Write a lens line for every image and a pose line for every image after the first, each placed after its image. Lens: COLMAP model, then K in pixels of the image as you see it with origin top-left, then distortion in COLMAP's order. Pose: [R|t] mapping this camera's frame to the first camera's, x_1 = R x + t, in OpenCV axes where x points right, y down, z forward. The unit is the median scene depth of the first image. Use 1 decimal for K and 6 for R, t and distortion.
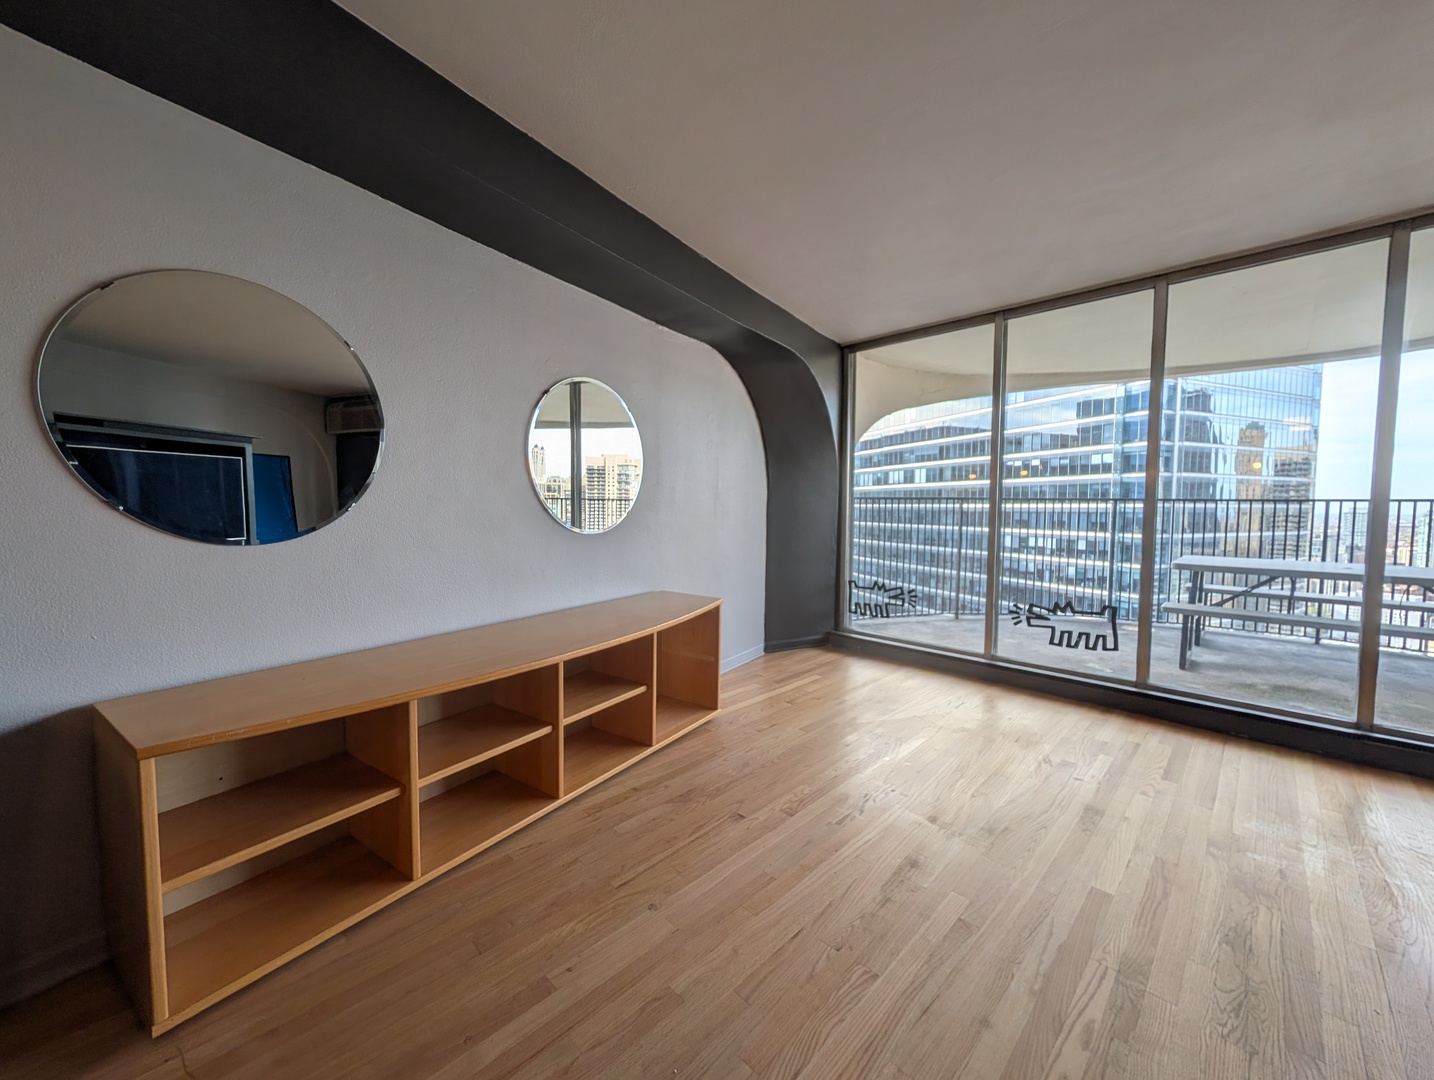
lens RADIAL K [[549.6, 0, 717.0], [0, 549.6, 540.0], [0, 0, 1]] dist [0.000323, -0.000175]
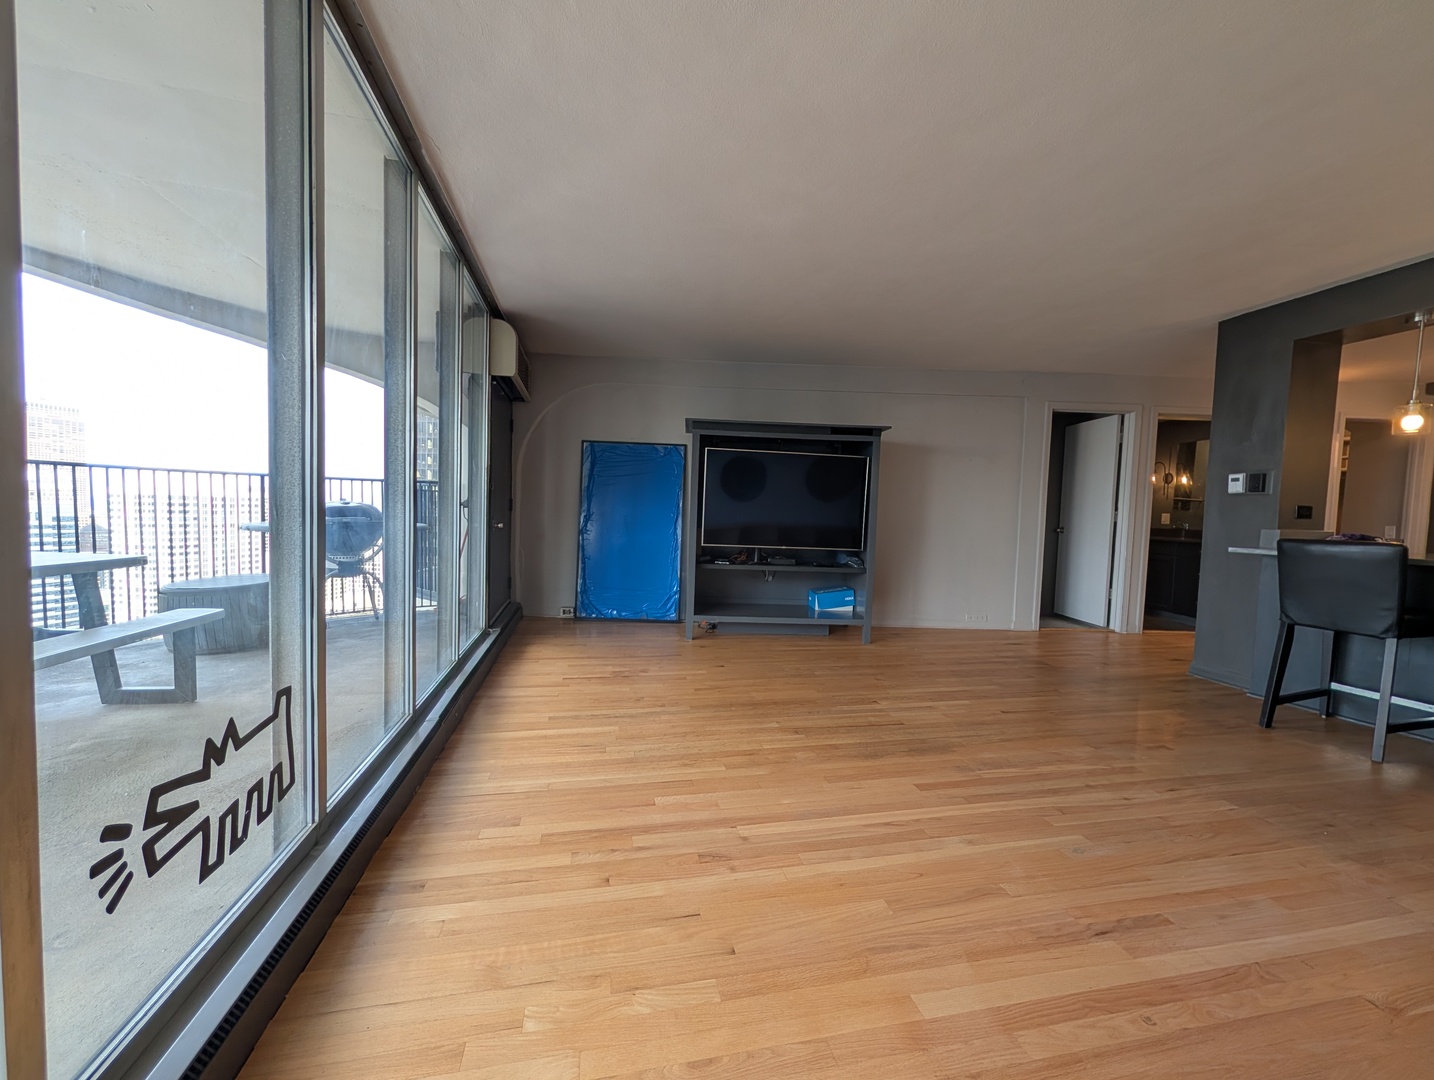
lens RADIAL K [[540.0, 0, 717.0], [0, 540.0, 540.0], [0, 0, 1]] dist [0.000390, 0.000063]
pose [[-0.825871, -0.033210, 0.562880, 0.191845], [0.023155, 0.995425, 0.092703, -0.029646], [-0.563384, 0.089595, -0.821323, 1.089906]]
